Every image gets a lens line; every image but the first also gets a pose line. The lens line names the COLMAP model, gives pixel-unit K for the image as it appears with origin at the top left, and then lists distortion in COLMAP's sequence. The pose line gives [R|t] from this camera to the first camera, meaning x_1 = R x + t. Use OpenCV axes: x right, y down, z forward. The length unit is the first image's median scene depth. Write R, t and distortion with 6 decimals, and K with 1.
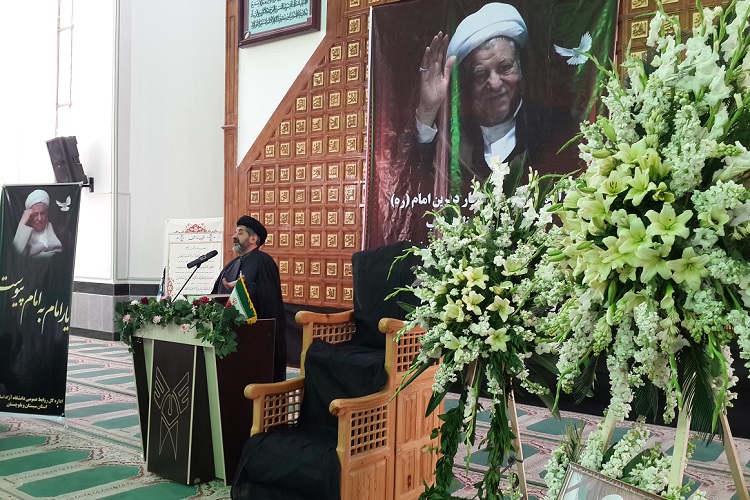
lens RADIAL K [[686.5, 0, 375.0], [0, 686.5, 256.8], [0, 0, 1]] dist [0.038538, 0.000000]
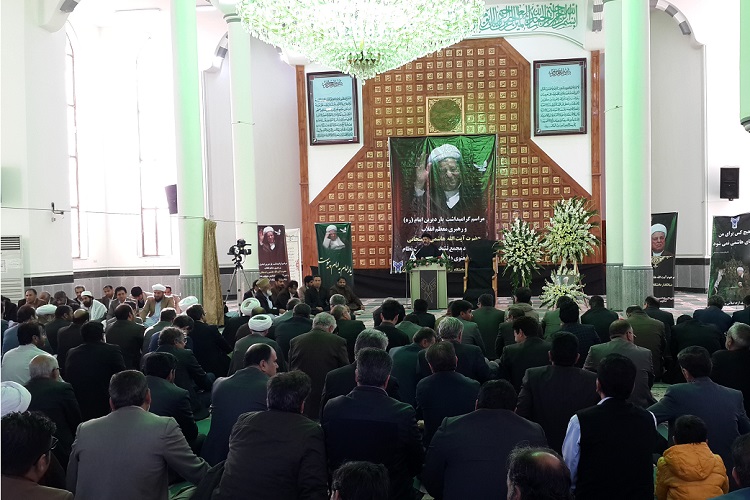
lens RADIAL K [[686.5, 0, 374.9], [0, 686.5, 247.9], [0, 0, 1]] dist [0.038538, 0.000000]
pose [[0.901226, -0.051901, 0.430229, -1.154289], [0.047564, 0.998651, 0.020837, -0.042818], [-0.430730, 0.001685, 0.902479, -1.161088]]
